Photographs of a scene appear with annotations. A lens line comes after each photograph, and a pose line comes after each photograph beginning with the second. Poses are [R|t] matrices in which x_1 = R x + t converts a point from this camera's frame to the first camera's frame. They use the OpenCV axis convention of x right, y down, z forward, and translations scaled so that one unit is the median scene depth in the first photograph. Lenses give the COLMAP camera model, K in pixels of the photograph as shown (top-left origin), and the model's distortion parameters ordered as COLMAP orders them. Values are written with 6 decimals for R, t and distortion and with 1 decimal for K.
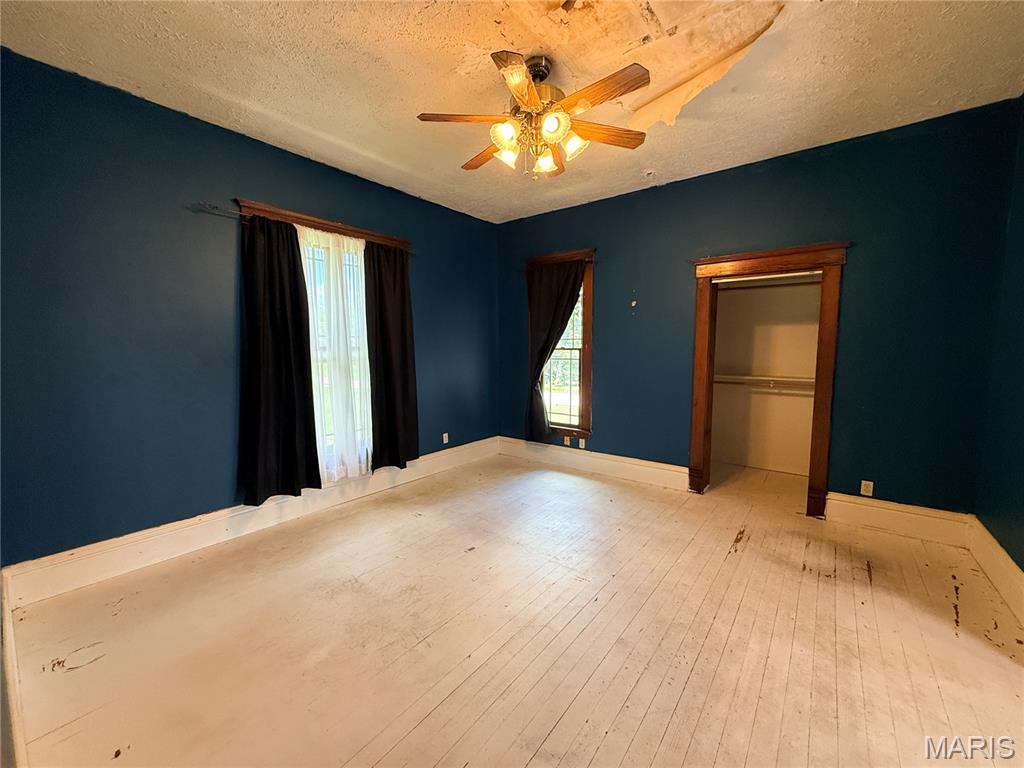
lens RADIAL K [[410.8, 0, 515.3], [0, 410.8, 379.0], [0, 0, 1]] dist [0.001815, -0.000068]
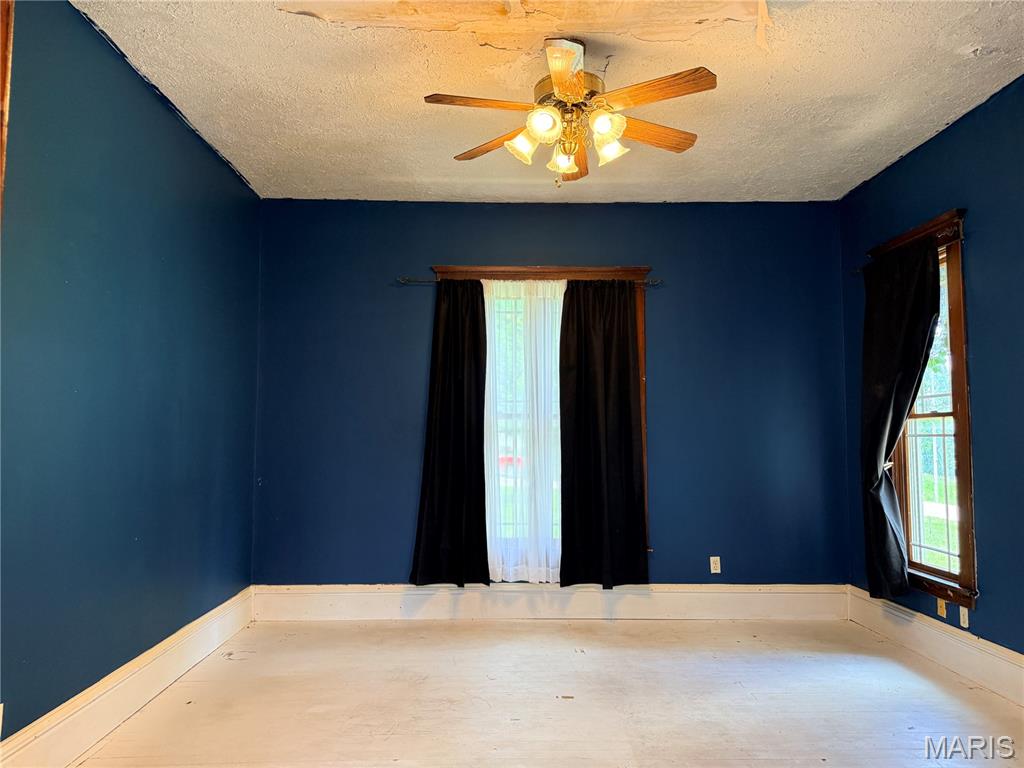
lens RADIAL K [[729.3, 0, 510.5], [0, 729.3, 389.1], [0, 0, 1]] dist [0.005359, -0.010667]
pose [[0.626959, -0.049390, -0.777485, 0.612004], [-0.059409, 0.992051, -0.110927, 0.028928], [0.776784, 0.115737, 0.619041, 0.074431]]
